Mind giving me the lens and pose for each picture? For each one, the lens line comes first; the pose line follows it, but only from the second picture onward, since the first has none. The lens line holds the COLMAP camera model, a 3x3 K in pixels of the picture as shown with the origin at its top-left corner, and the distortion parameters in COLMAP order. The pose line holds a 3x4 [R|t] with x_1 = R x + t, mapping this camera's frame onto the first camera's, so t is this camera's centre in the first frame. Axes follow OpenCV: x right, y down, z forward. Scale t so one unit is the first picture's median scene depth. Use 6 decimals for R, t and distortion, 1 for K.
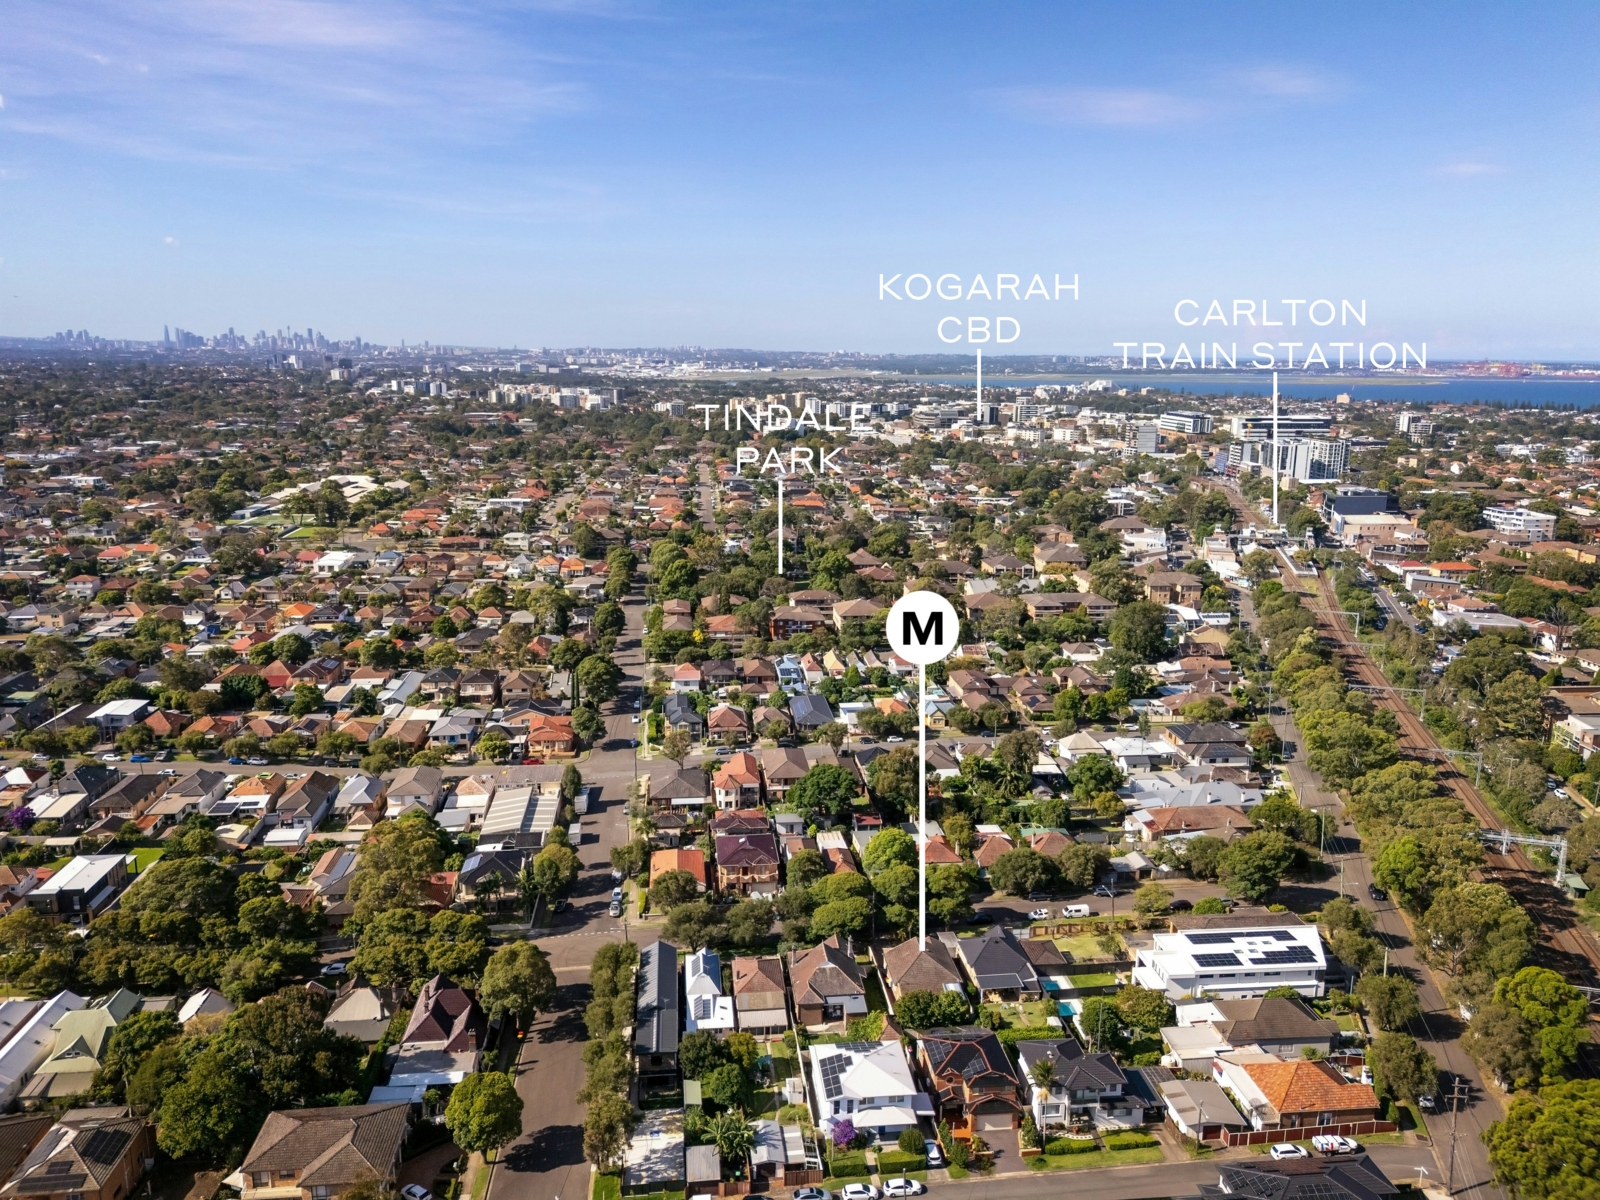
lens RADIAL K [[1195.2, 0, 800.0], [0, 1195.2, 600.0], [0, 0, 1]] dist [0.072679, -0.092238]
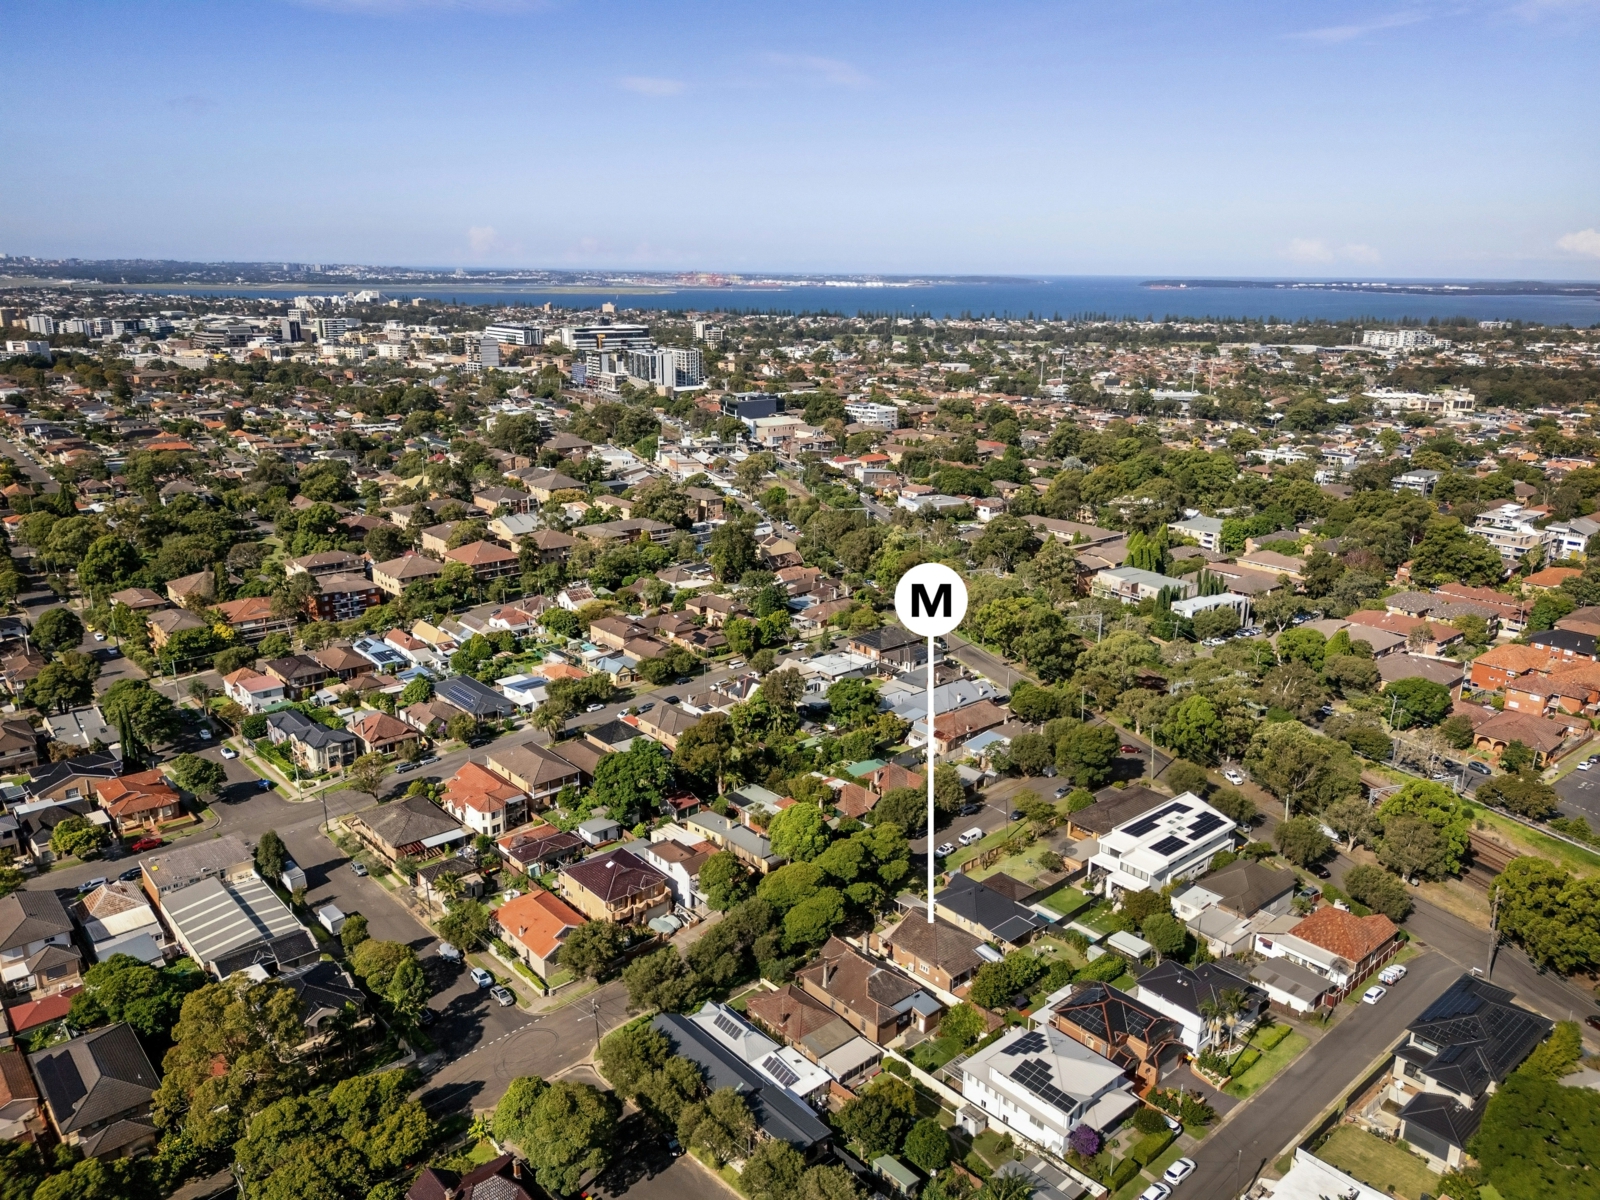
lens RADIAL K [[1195.2, 0, 800.0], [0, 1195.2, 600.0], [0, 0, 1]] dist [0.072679, -0.092238]
pose [[0.811816, -0.155866, 0.562726, -0.140365], [0.115359, 0.987532, 0.107107, -0.019628], [-0.572404, -0.022035, 0.819675, 0.092807]]
